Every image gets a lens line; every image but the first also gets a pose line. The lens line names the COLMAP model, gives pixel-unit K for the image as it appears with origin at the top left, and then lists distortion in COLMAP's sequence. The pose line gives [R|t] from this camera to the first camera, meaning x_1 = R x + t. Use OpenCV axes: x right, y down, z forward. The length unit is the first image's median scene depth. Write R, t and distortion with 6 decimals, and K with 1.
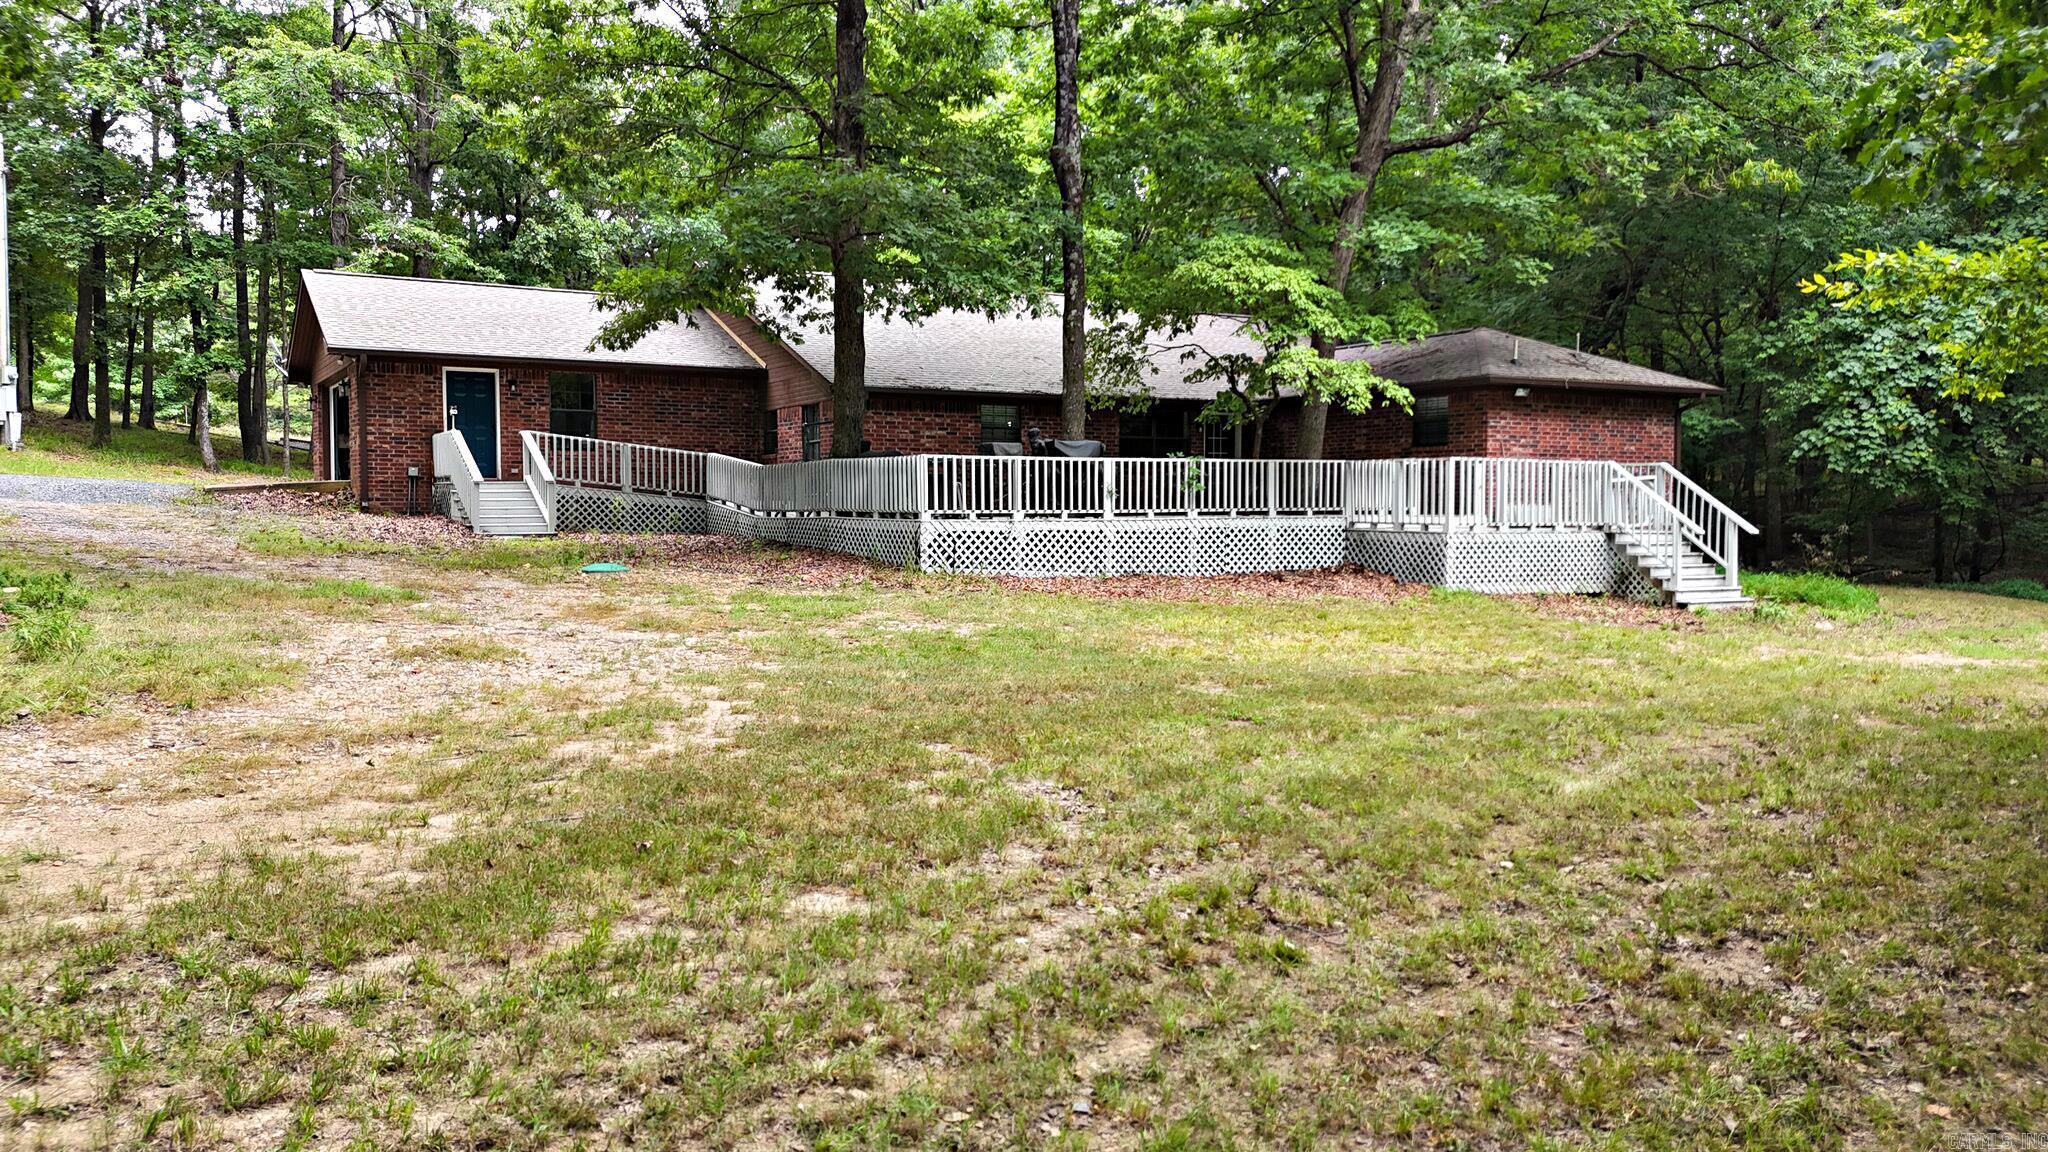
lens RADIAL K [[1493.3, 0, 1019.6], [0, 1493.3, 577.5], [0, 0, 1]] dist [0.024553, -0.014395]
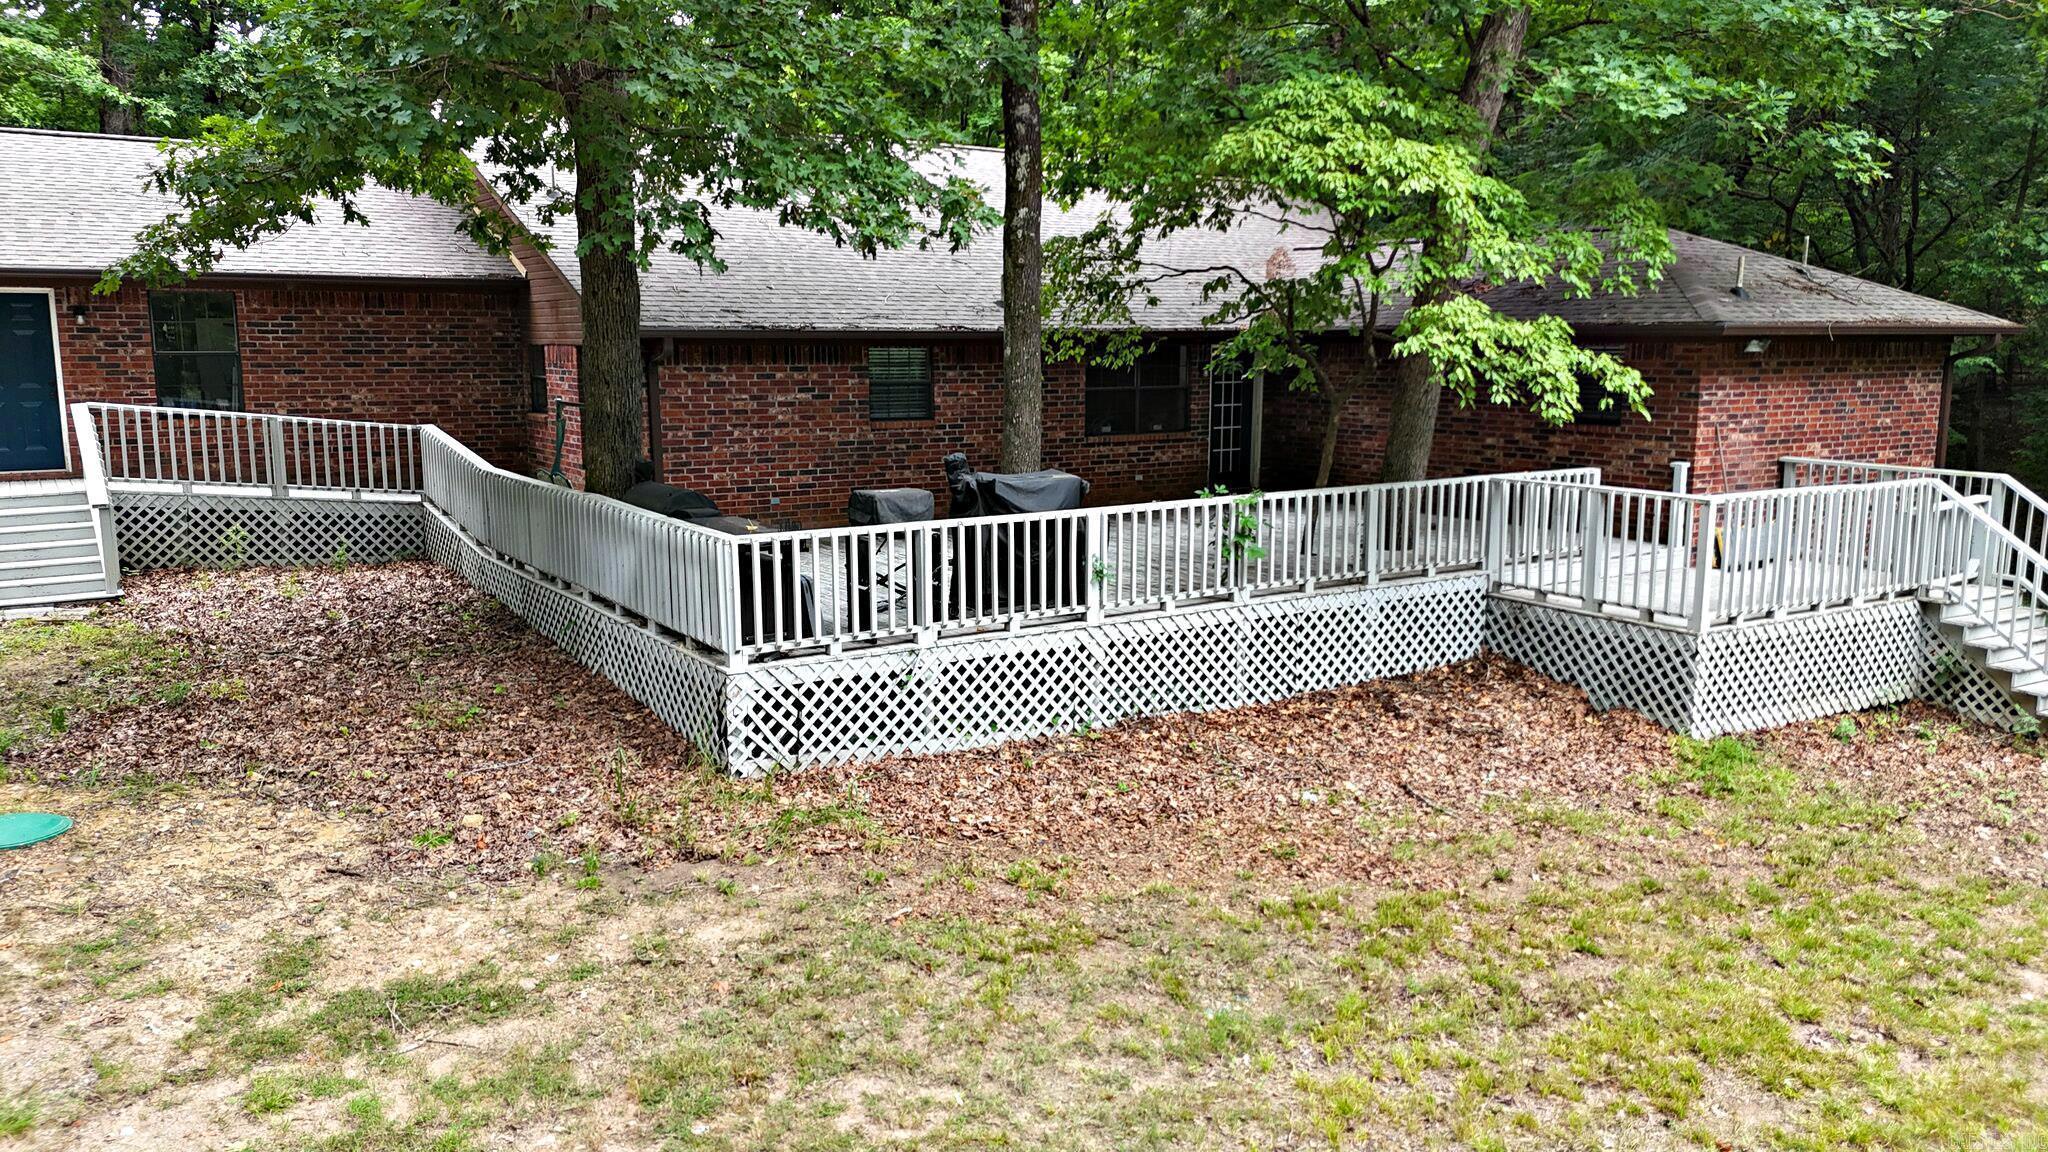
lens RADIAL K [[1493.3, 0, 1031.7], [0, 1493.3, 566.0], [0, 0, 1]] dist [0.024553, -0.014395]
pose [[0.998011, -0.006904, 0.062657, 0.003130], [0.000254, 0.994417, 0.105524, -0.113111], [-0.063036, -0.105298, 0.992441, 0.460282]]
